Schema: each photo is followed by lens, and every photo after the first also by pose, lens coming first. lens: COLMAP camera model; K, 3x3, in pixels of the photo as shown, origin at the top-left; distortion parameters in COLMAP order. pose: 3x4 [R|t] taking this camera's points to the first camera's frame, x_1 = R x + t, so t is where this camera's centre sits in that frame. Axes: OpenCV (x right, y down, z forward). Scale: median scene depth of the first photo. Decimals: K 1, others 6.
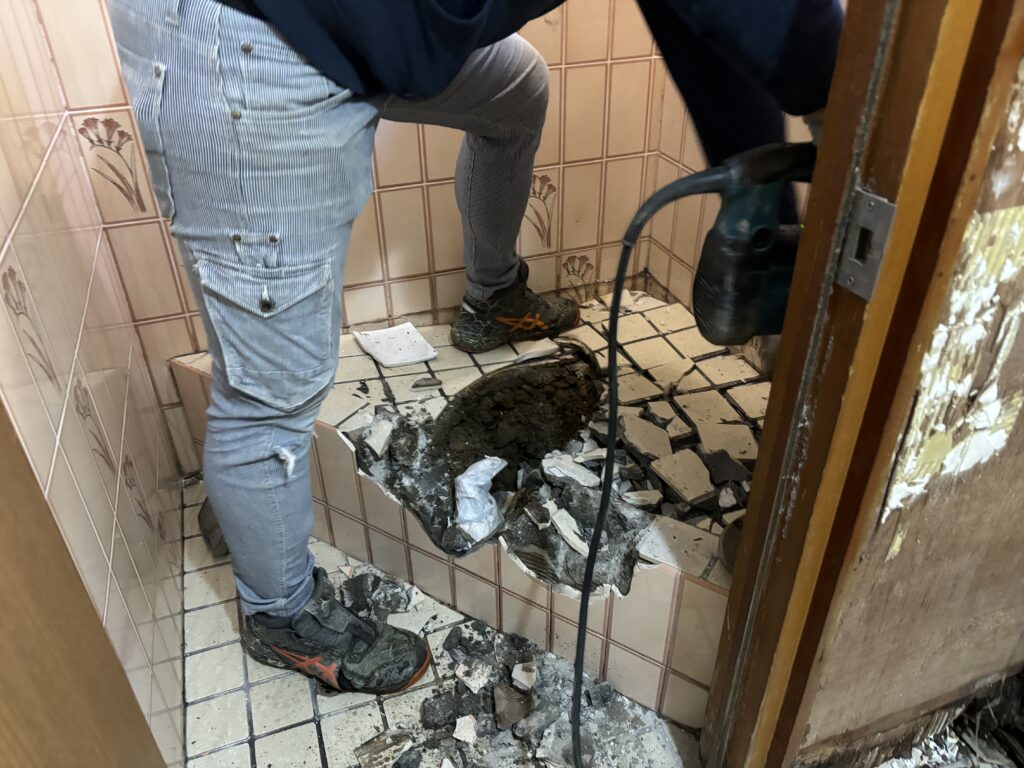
lens RADIAL K [[790.6, 0, 512.0], [0, 790.6, 384.0], [0, 0, 1]] dist [0.143494, -0.160408]
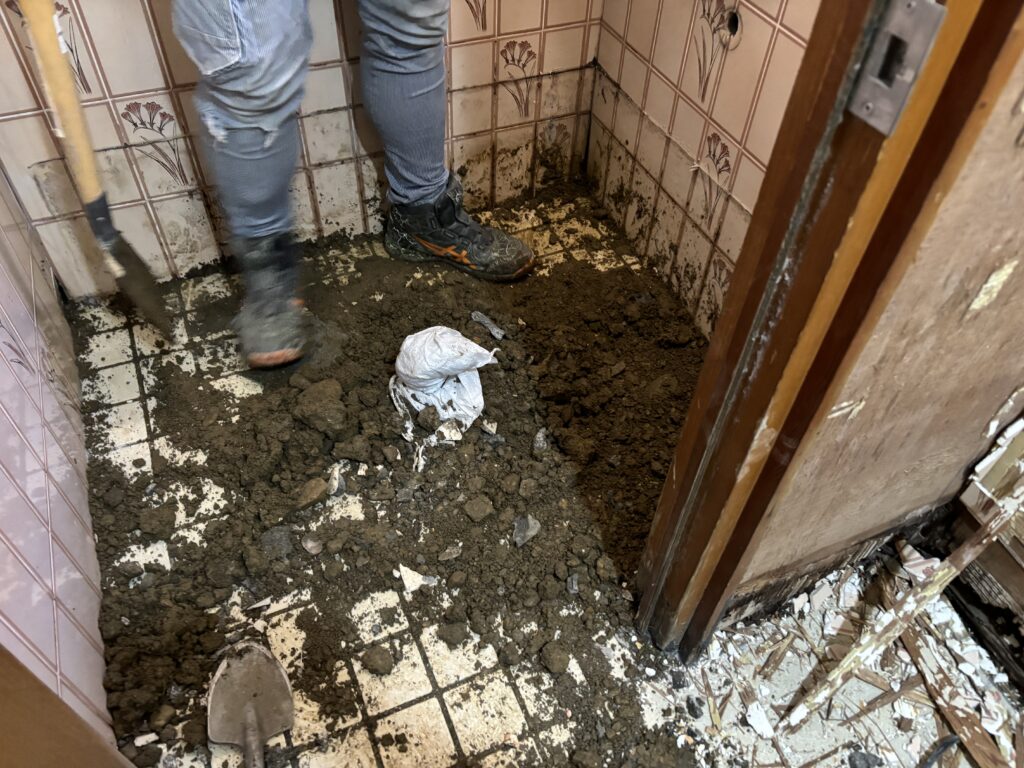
lens RADIAL K [[784.4, 0, 524.3], [0, 784.4, 383.4], [0, 0, 1]] dist [0.050045, -0.002505]
pose [[0.995618, -0.018083, 0.091745, 0.008654], [-0.006162, 0.966302, 0.257336, -0.050895], [-0.093307, -0.256774, 0.961957, 0.167032]]
